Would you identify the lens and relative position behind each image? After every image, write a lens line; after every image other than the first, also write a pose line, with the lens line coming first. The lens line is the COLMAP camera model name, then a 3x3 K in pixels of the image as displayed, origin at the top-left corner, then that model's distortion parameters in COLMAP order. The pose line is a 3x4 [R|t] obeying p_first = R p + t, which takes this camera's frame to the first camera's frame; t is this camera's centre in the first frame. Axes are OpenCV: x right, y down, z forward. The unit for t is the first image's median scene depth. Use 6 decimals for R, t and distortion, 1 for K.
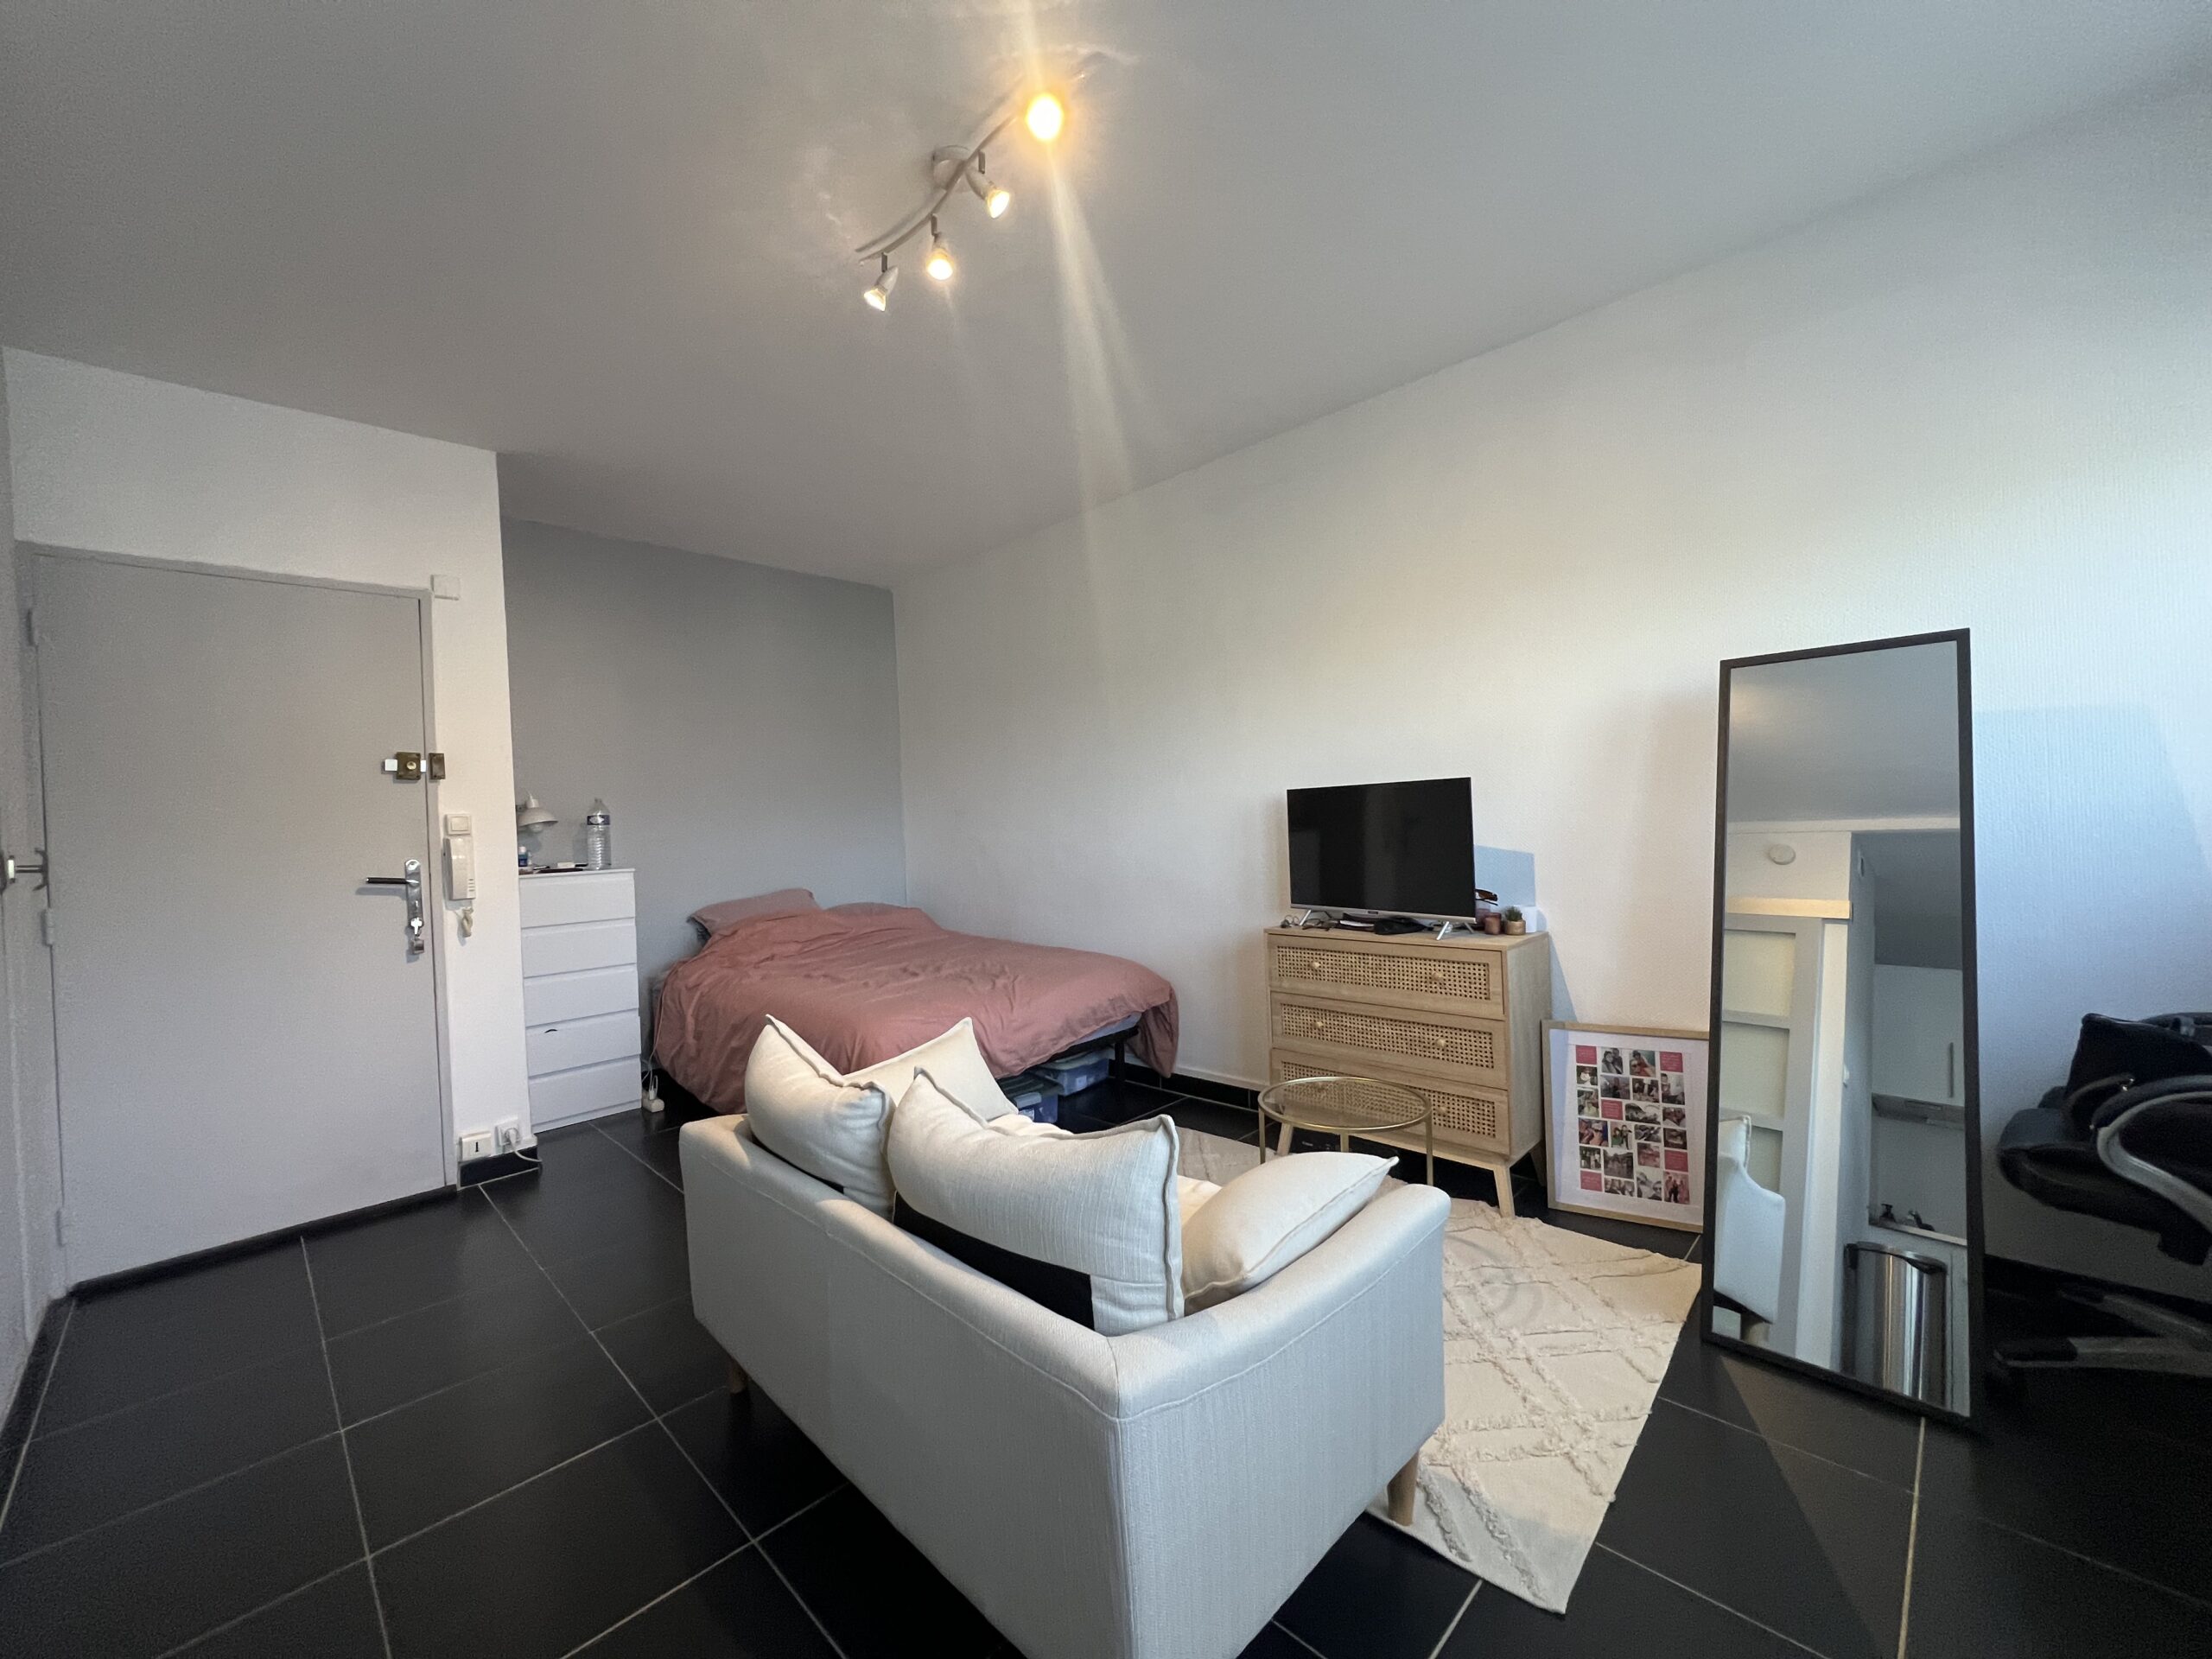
lens RADIAL K [[882.0, 0, 1106.8], [0, 882.0, 836.2], [0, 0, 1]] dist [-0.003222, 0.000832]
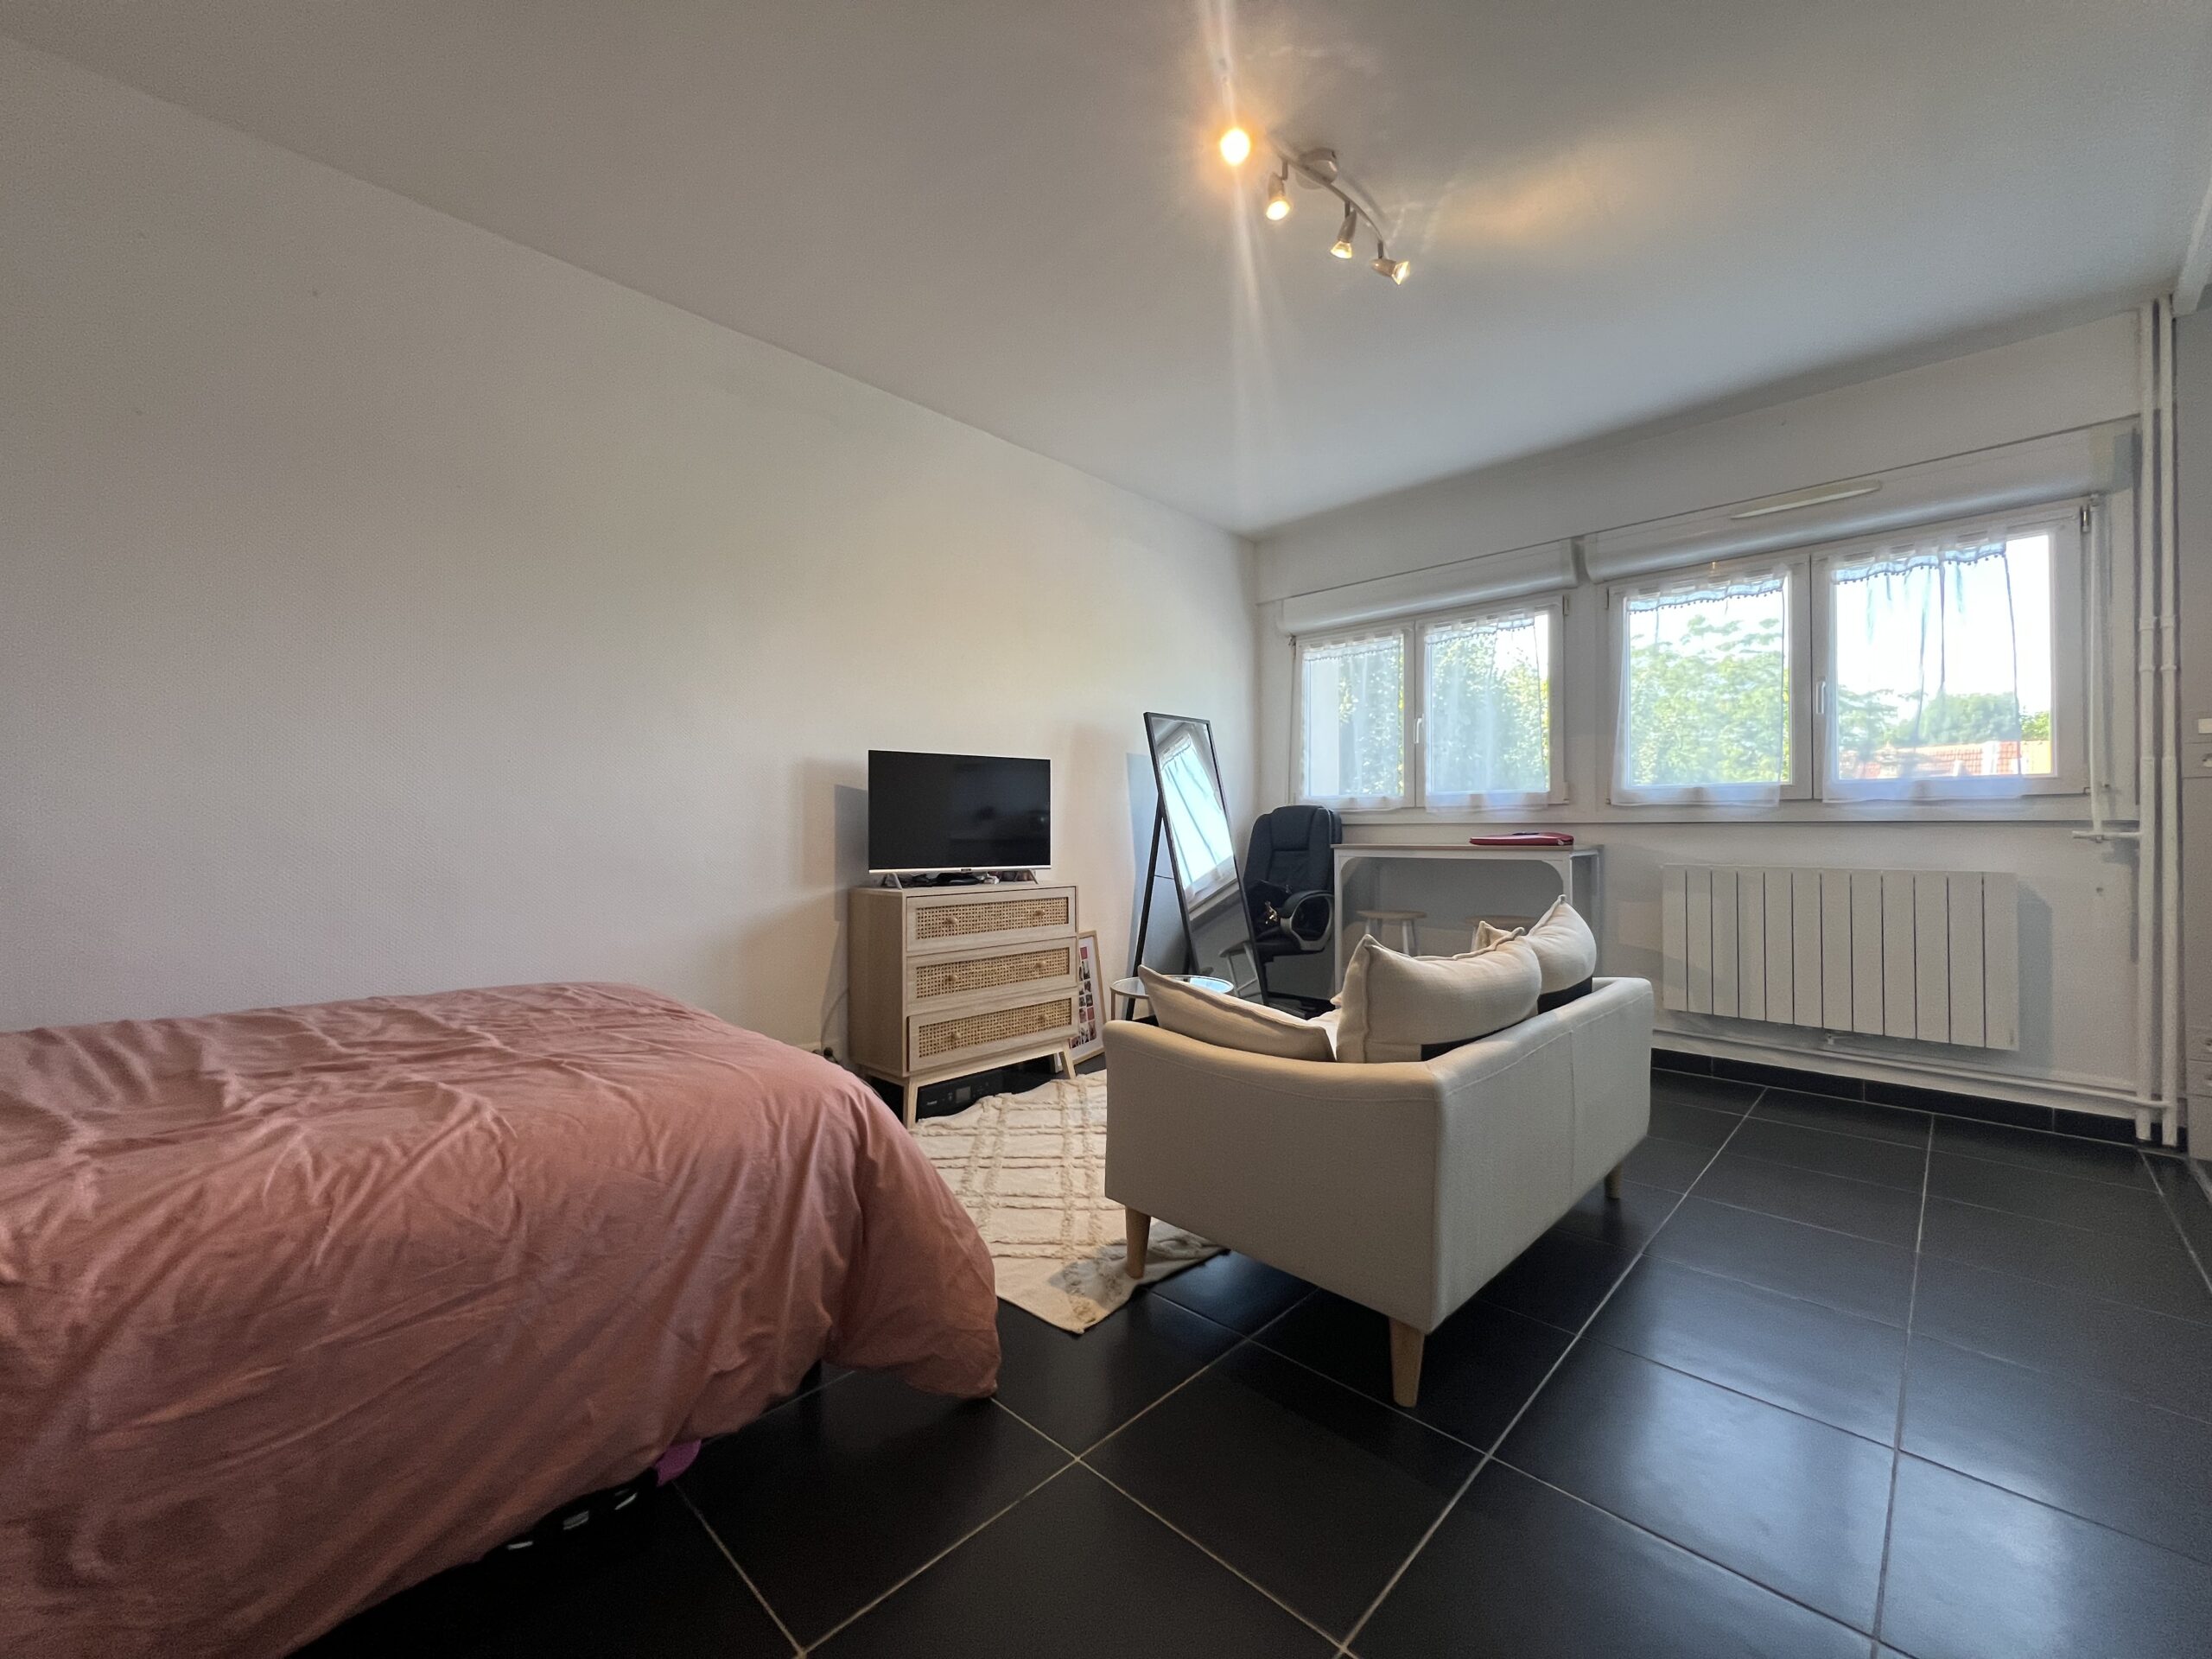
lens RADIAL K [[882.0, 0, 1095.9], [0, 882.0, 815.9], [0, 0, 1]] dist [-0.003222, 0.000832]
pose [[0.006836, 0.045071, 0.998960, -0.788553], [0.010691, 0.998923, -0.045143, 0.070414], [-0.999919, 0.010989, 0.006346, 0.808397]]
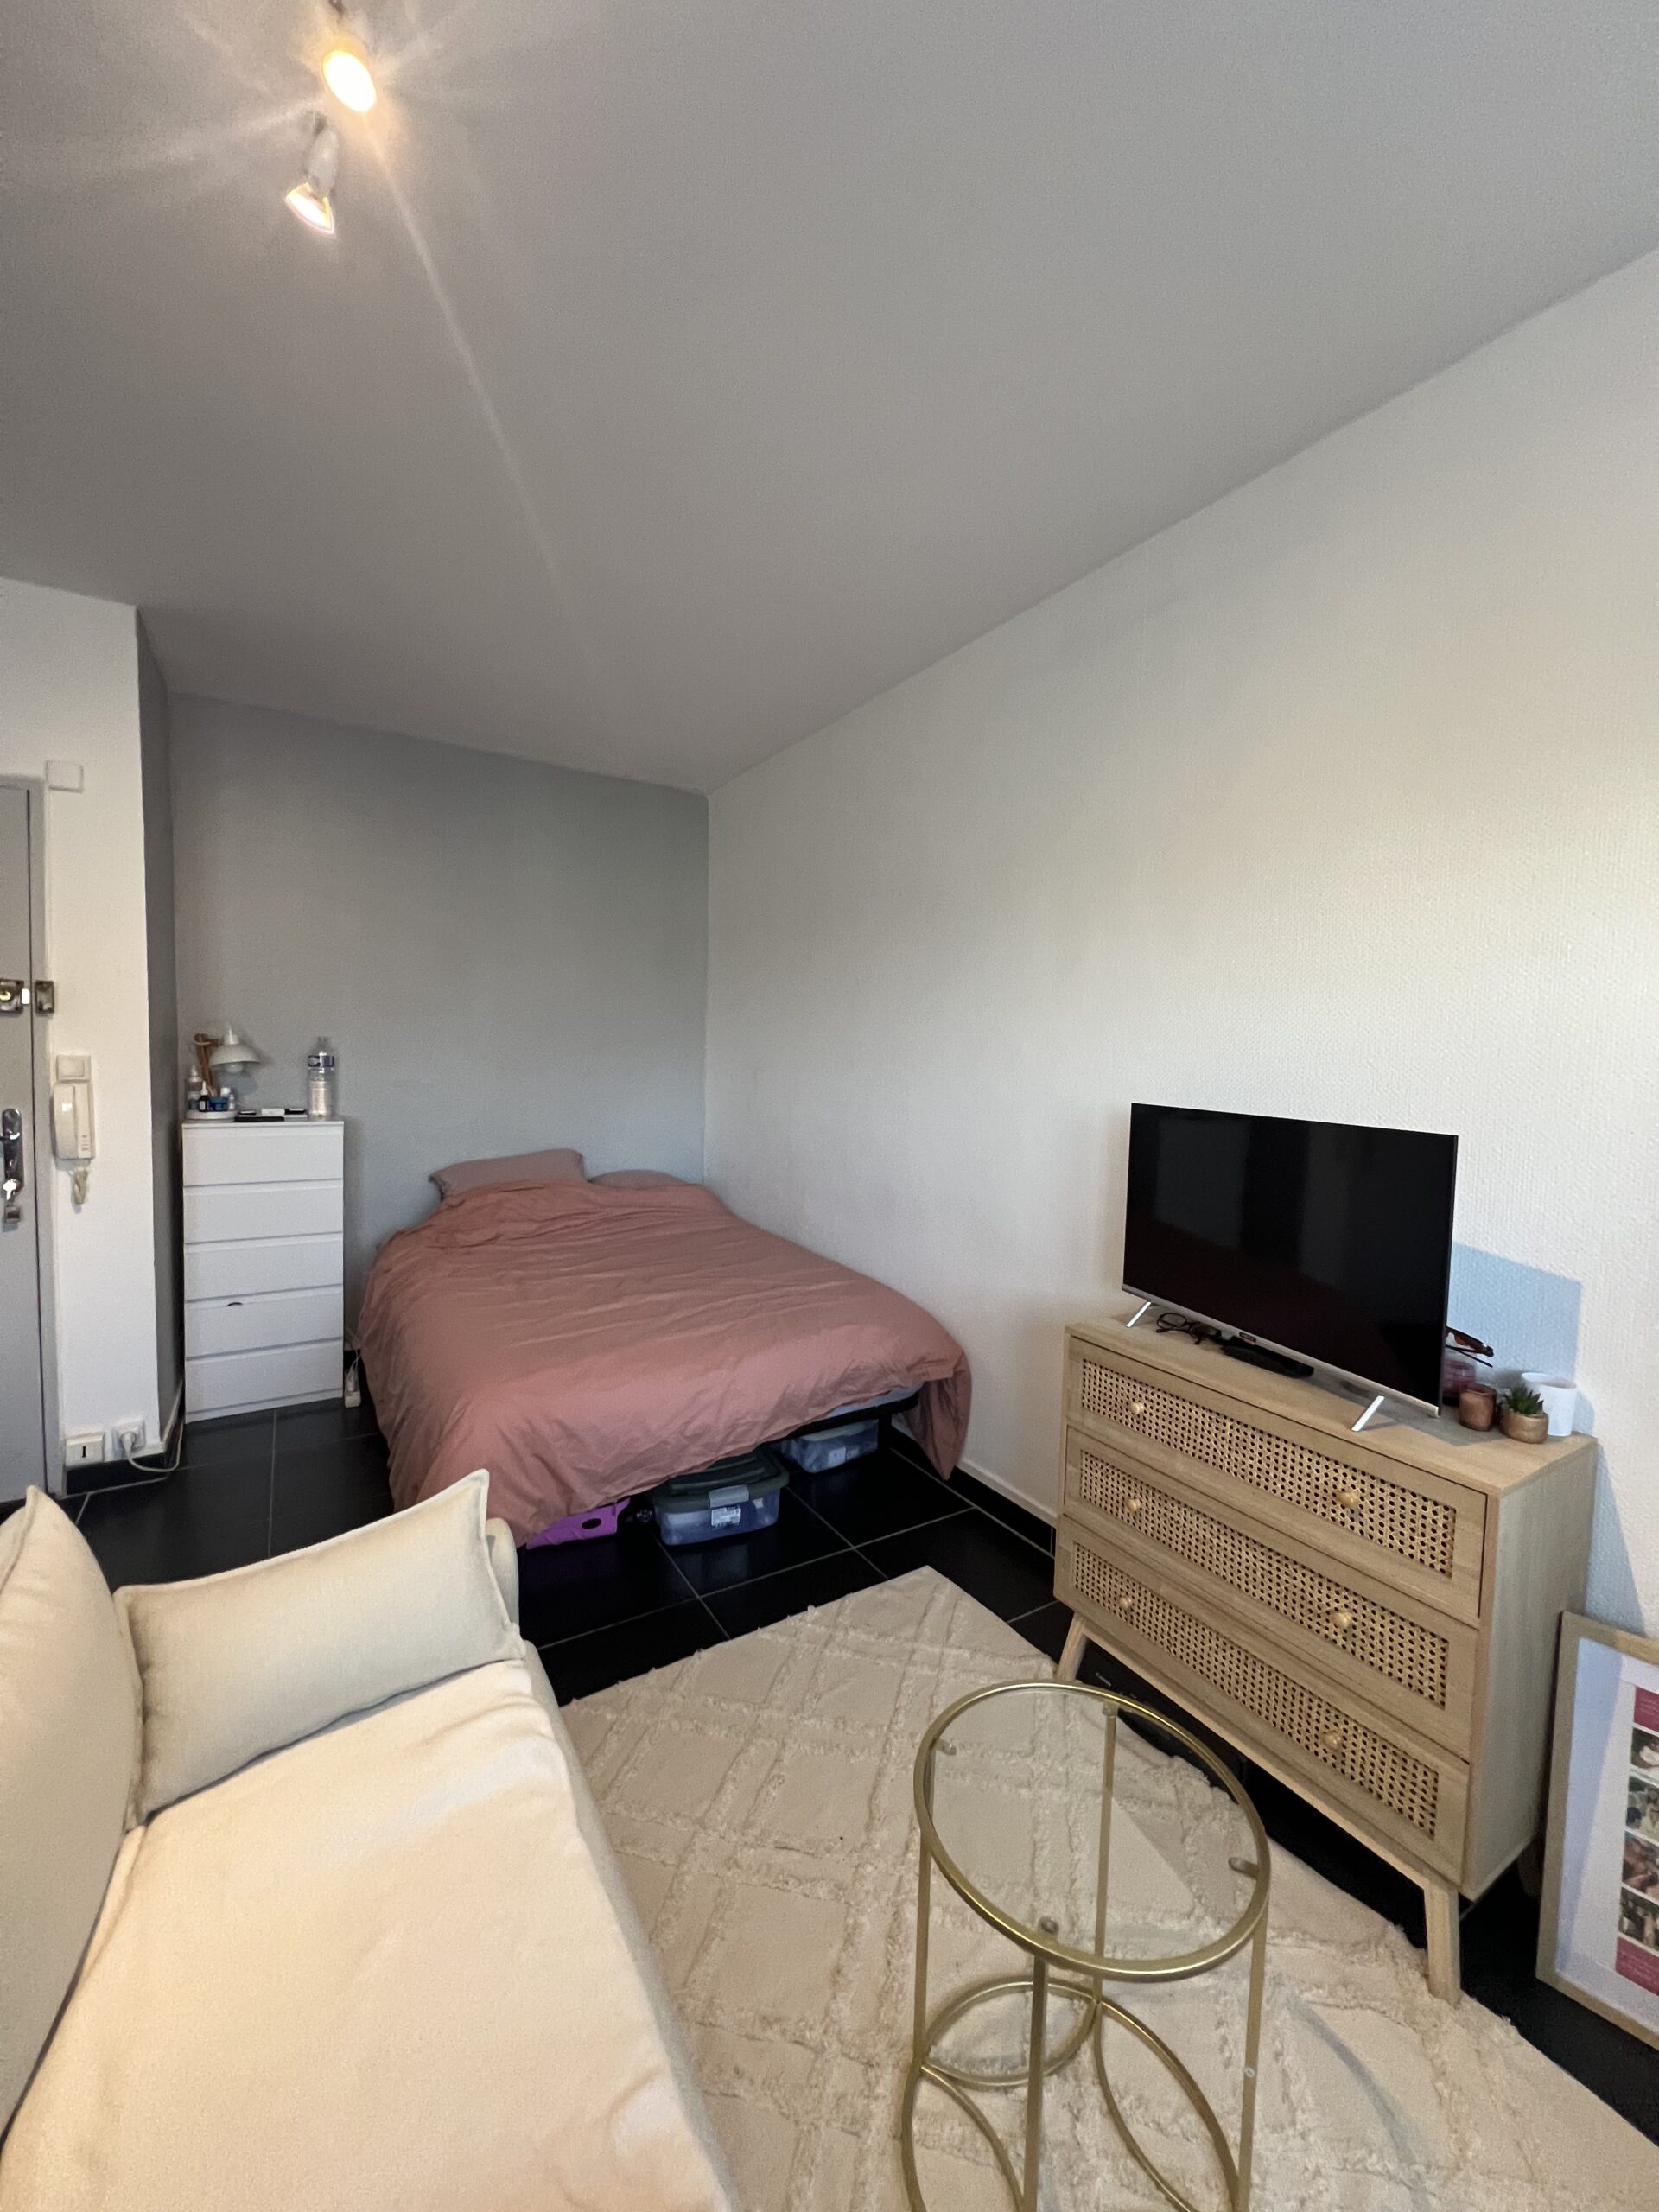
lens RADIAL K [[882.0, 0, 844.5], [0, 882.0, 1105.4], [0, 0, 1]] dist [-0.003222, 0.000832]
pose [[0.970061, 0.081486, -0.228785, 0.161106], [-0.070528, 0.995954, 0.055683, -0.077263], [0.232397, -0.037880, 0.971883, 0.370899]]
